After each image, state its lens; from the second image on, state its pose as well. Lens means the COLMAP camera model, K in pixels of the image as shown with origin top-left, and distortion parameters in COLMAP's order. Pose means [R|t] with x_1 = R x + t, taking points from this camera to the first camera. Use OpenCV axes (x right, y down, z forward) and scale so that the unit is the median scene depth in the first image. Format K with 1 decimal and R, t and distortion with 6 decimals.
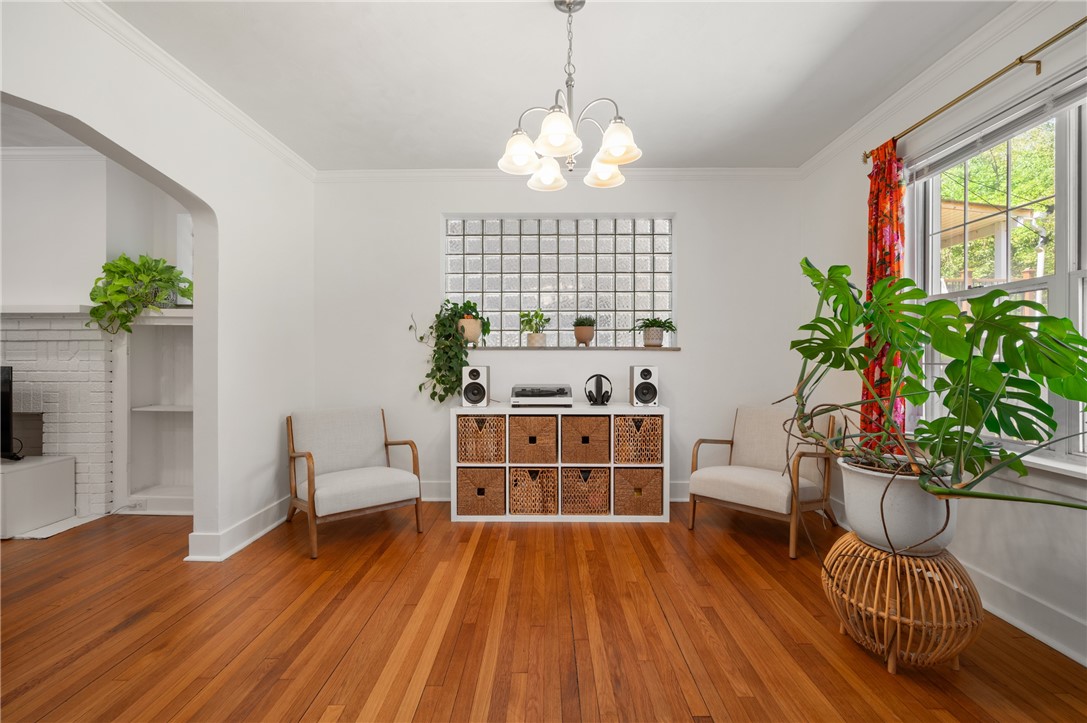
lens RADIAL K [[454.5, 0, 538.8], [0, 454.5, 359.5], [0, 0, 1]] dist [-0.014936, -0.000179]
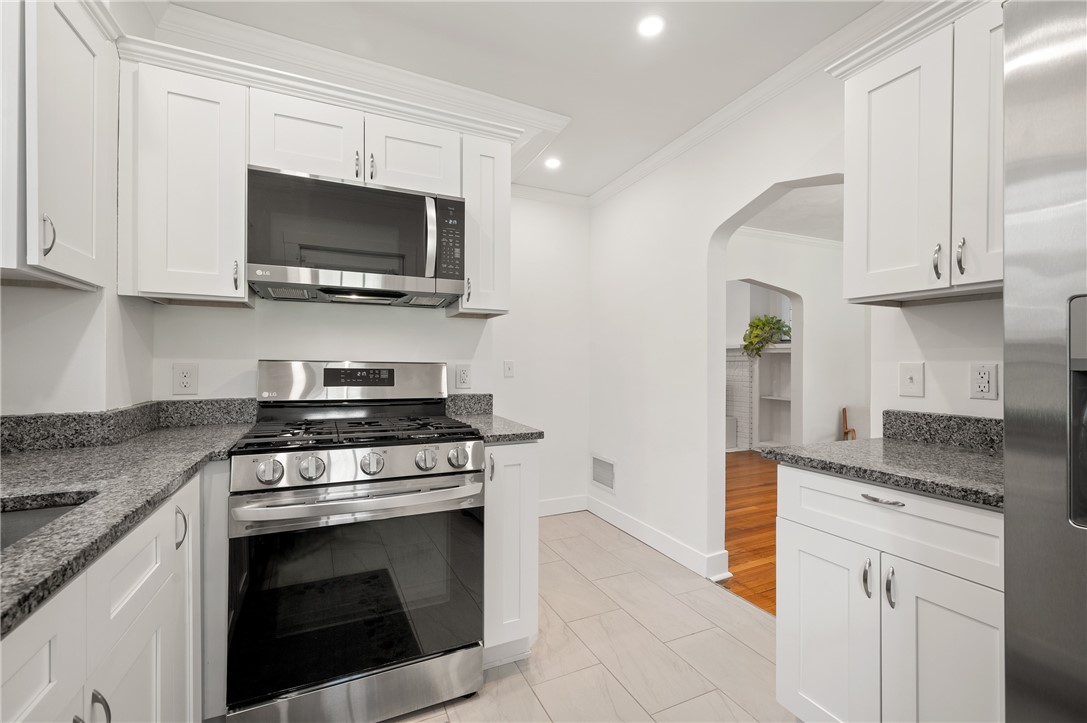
lens RADIAL K [[454.5, 0, 536.7], [0, 454.5, 361.2], [0, 0, 1]] dist [-0.014936, -0.000179]
pose [[0.399385, -0.000449, -0.916783, 0.484791], [-0.001720, 0.999998, -0.001239, -0.037930], [0.916782, 0.002072, 0.399383, -0.653772]]
